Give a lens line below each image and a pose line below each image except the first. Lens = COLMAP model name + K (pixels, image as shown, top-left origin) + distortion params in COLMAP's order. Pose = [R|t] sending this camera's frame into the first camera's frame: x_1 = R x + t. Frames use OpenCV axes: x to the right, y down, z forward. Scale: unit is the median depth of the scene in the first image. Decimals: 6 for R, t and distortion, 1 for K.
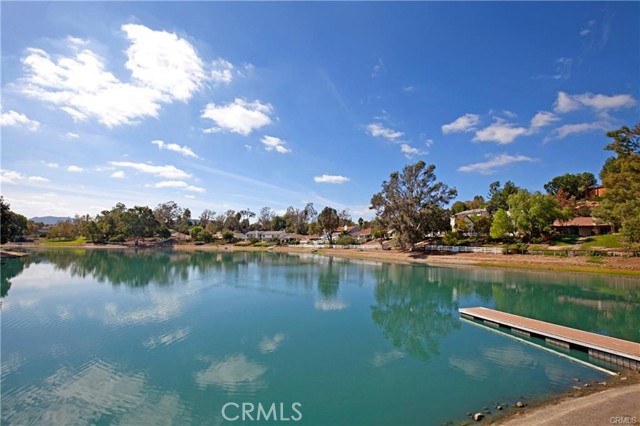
lens RADIAL K [[298.3, 0, 321.2], [0, 298.3, 228.7], [0, 0, 1]] dist [-0.000550, 0.000041]
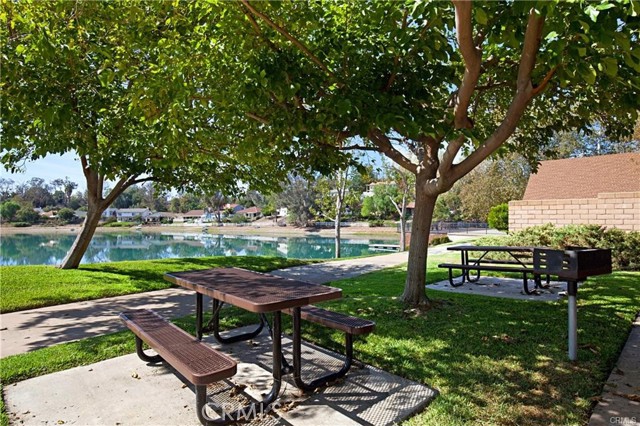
lens RADIAL K [[362.9, 0, 319.1], [0, 362.9, 211.0], [0, 0, 1]] dist [0.024776, 0.000926]
pose [[0.899702, -0.001239, 0.436503, -0.178328], [-0.007907, 0.999786, 0.019135, -0.011879], [-0.436433, -0.020667, 0.899499, -0.225839]]
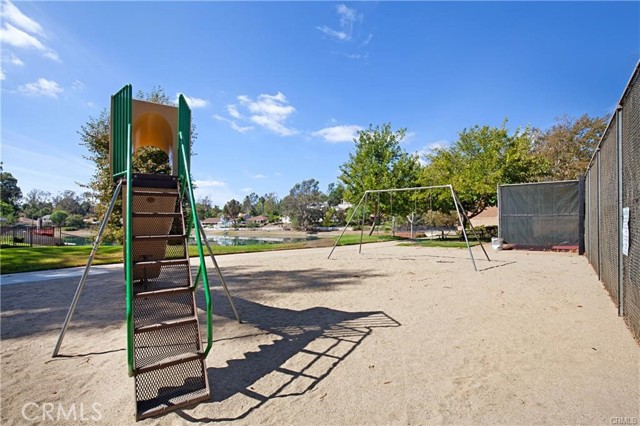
lens RADIAL K [[298.3, 0, 322.0], [0, 298.3, 218.6], [0, 0, 1]] dist [-0.000550, 0.000041]
pose [[0.851114, 0.001654, 0.524979, -0.296402], [-0.013068, 0.999752, 0.018037, -0.014251], [-0.524819, -0.022212, 0.850924, -0.290398]]
